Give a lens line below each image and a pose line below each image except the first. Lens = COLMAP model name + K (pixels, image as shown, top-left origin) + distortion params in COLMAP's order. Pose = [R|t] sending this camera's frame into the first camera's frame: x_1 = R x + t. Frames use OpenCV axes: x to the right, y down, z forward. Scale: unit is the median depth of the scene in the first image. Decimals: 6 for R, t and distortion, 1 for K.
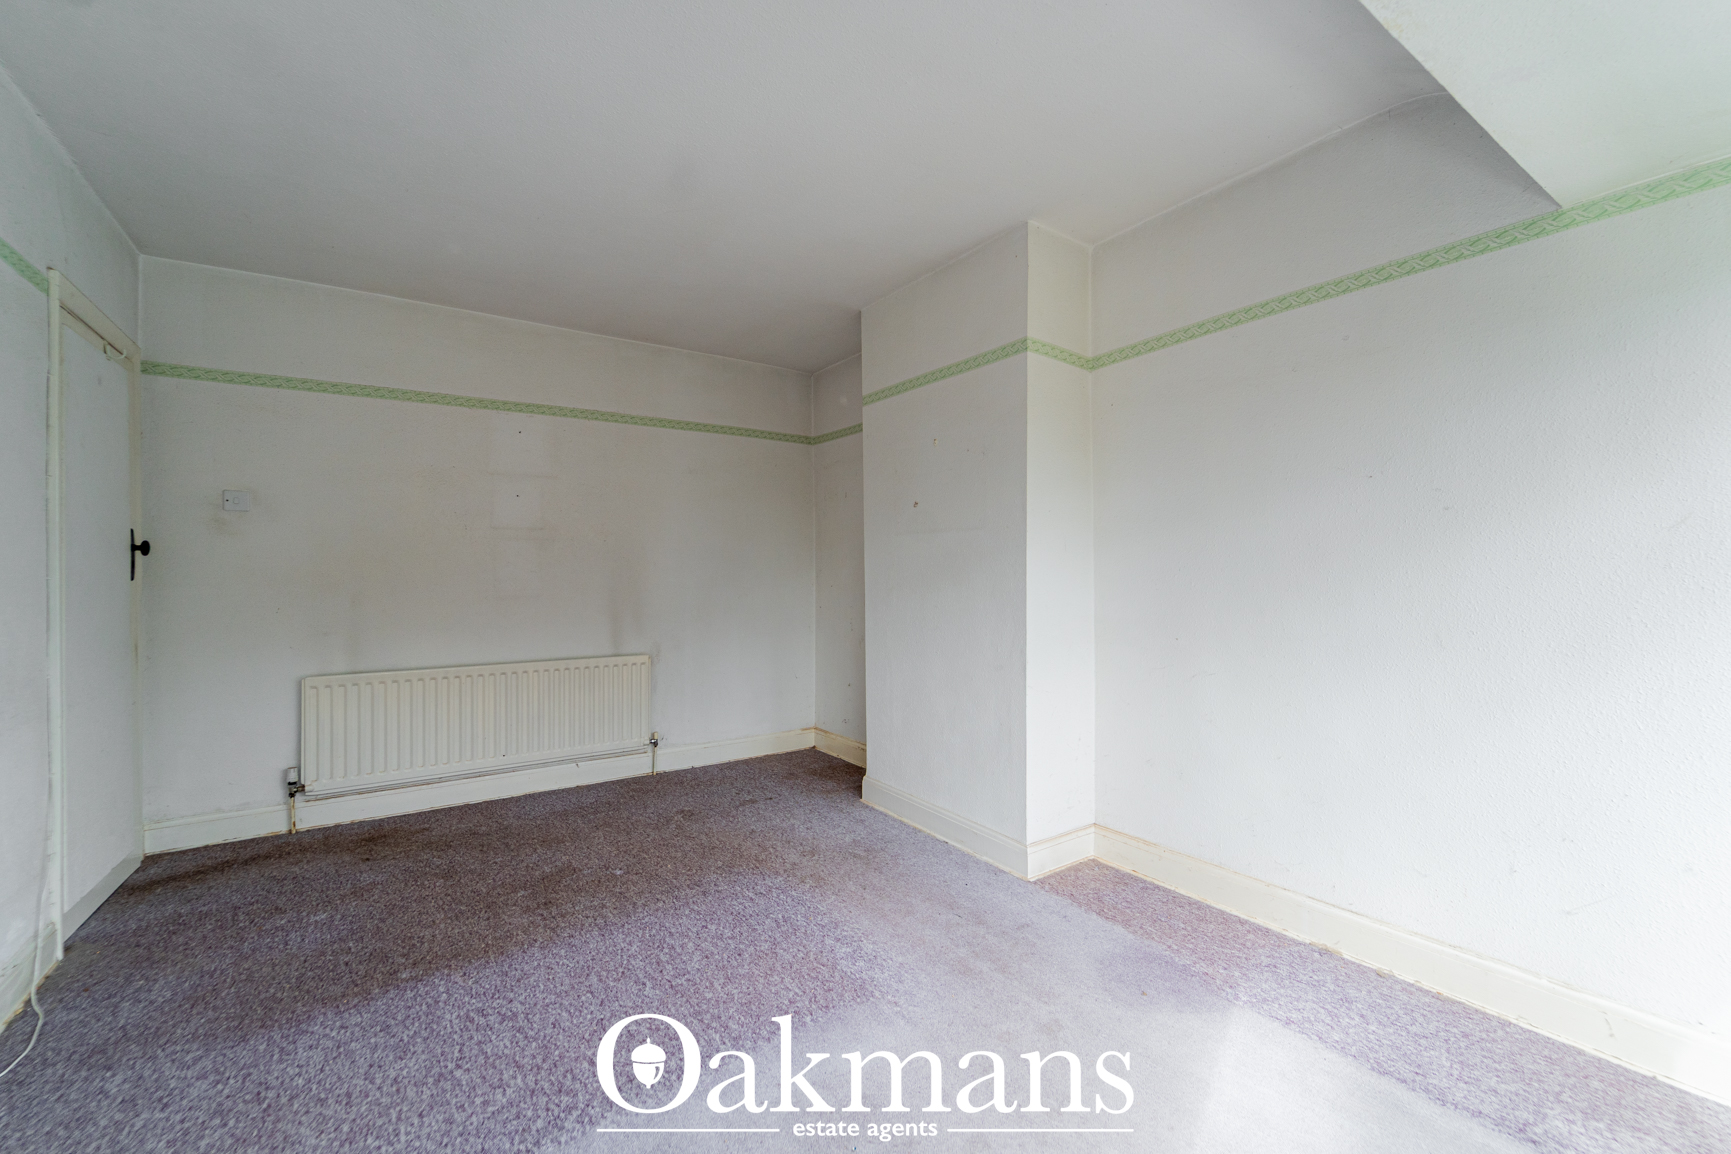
lens RADIAL K [[715.3, 0, 879.8], [0, 715.3, 572.1], [0, 0, 1]] dist [0.002563, -0.002758]
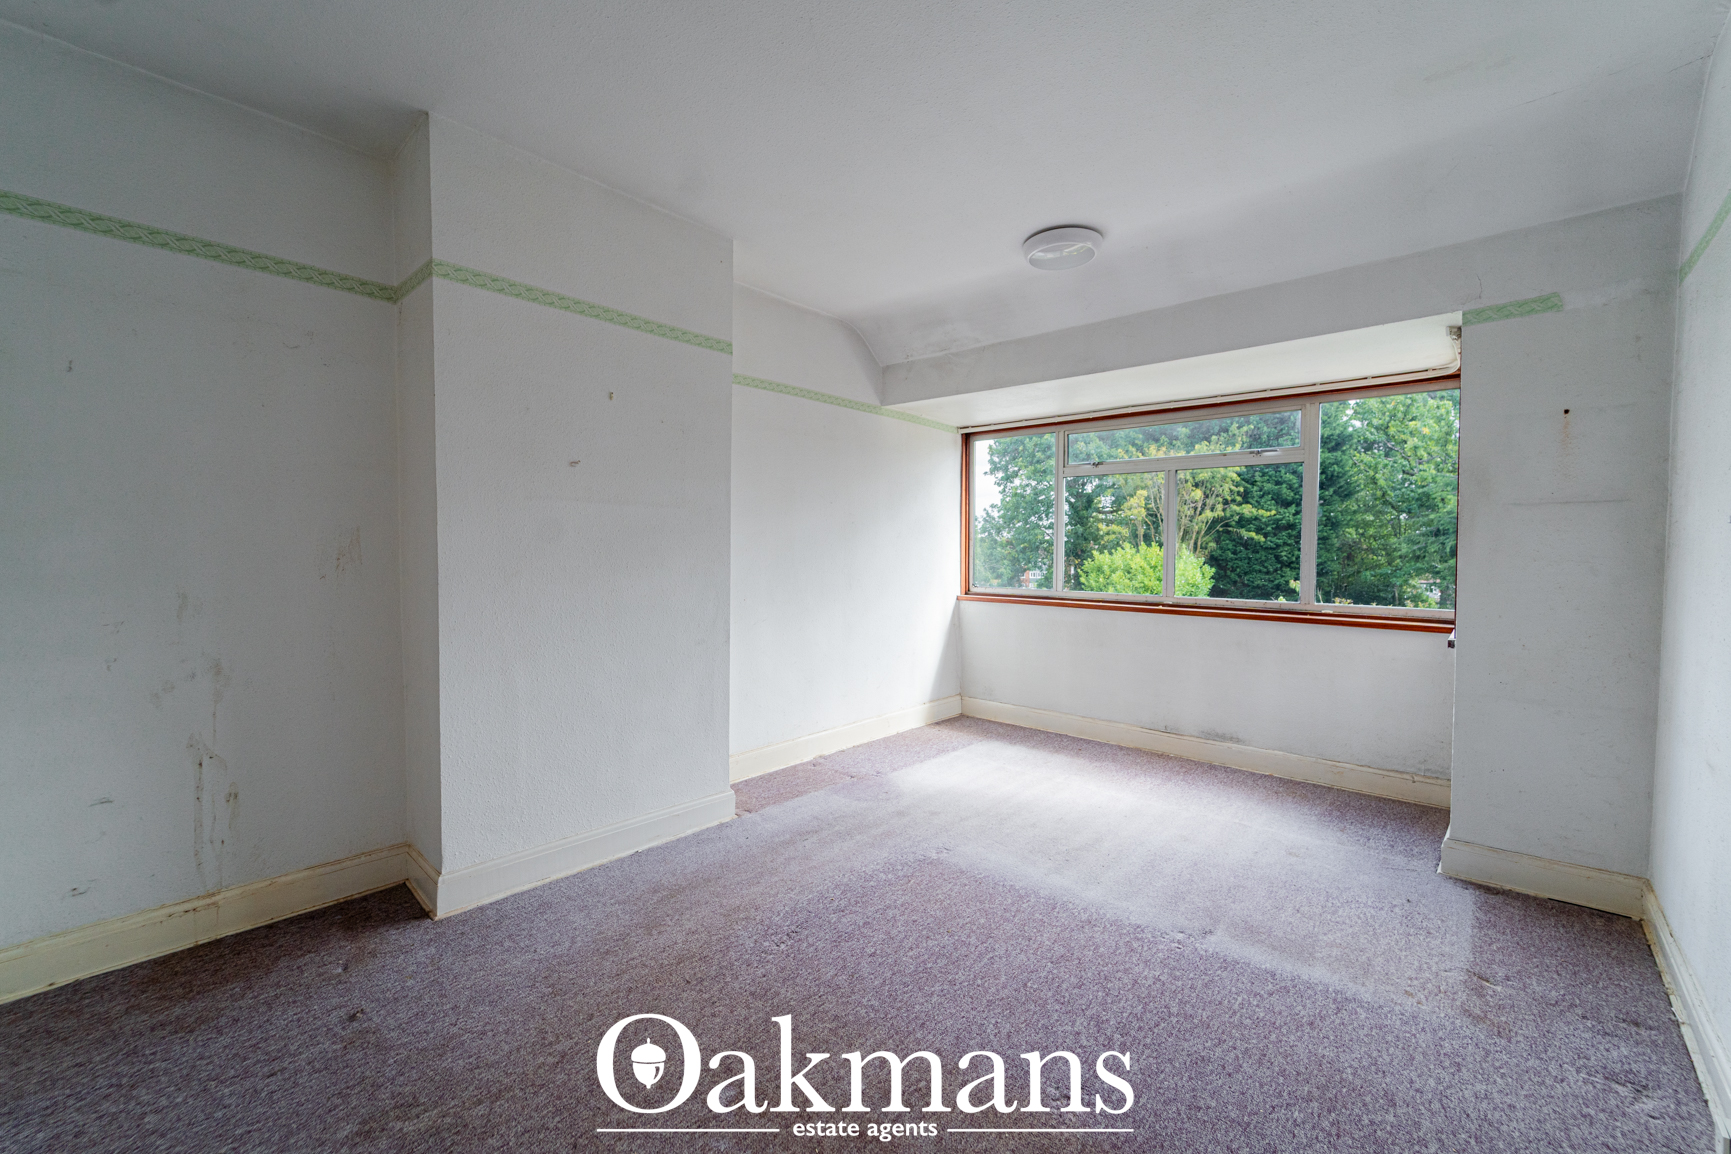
lens RADIAL K [[715.3, 0, 850.2], [0, 715.3, 573.4], [0, 0, 1]] dist [0.002563, -0.002758]
pose [[-0.218803, -0.027426, 0.975384, -0.790762], [-0.001852, 0.999615, 0.027692, 0.003435], [-0.975767, 0.004252, -0.218769, 0.889860]]
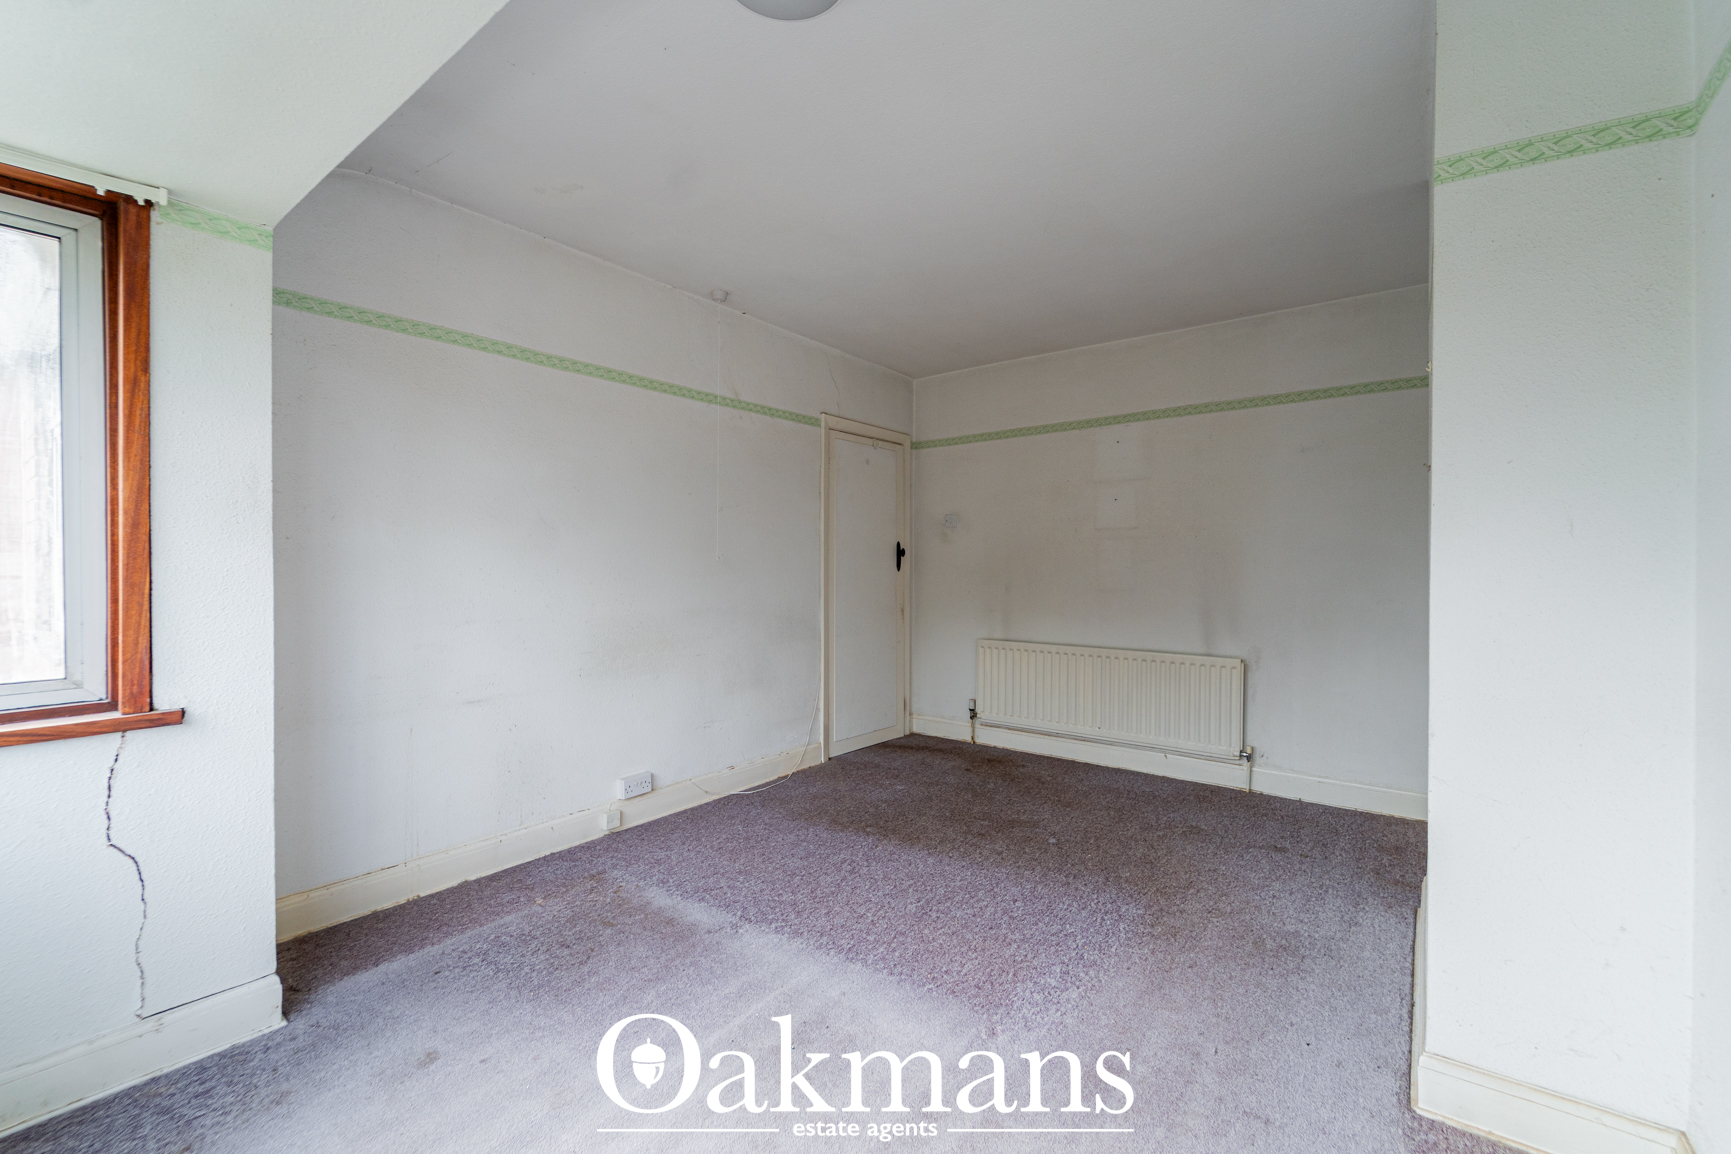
lens RADIAL K [[715.3, 0, 863.0], [0, 715.3, 569.0], [0, 0, 1]] dist [0.002563, -0.002758]
pose [[0.308250, 0.008960, -0.951263, 0.510588], [-0.005676, 0.999955, 0.007579, -0.004964], [0.951288, 0.003063, 0.308287, 0.331088]]
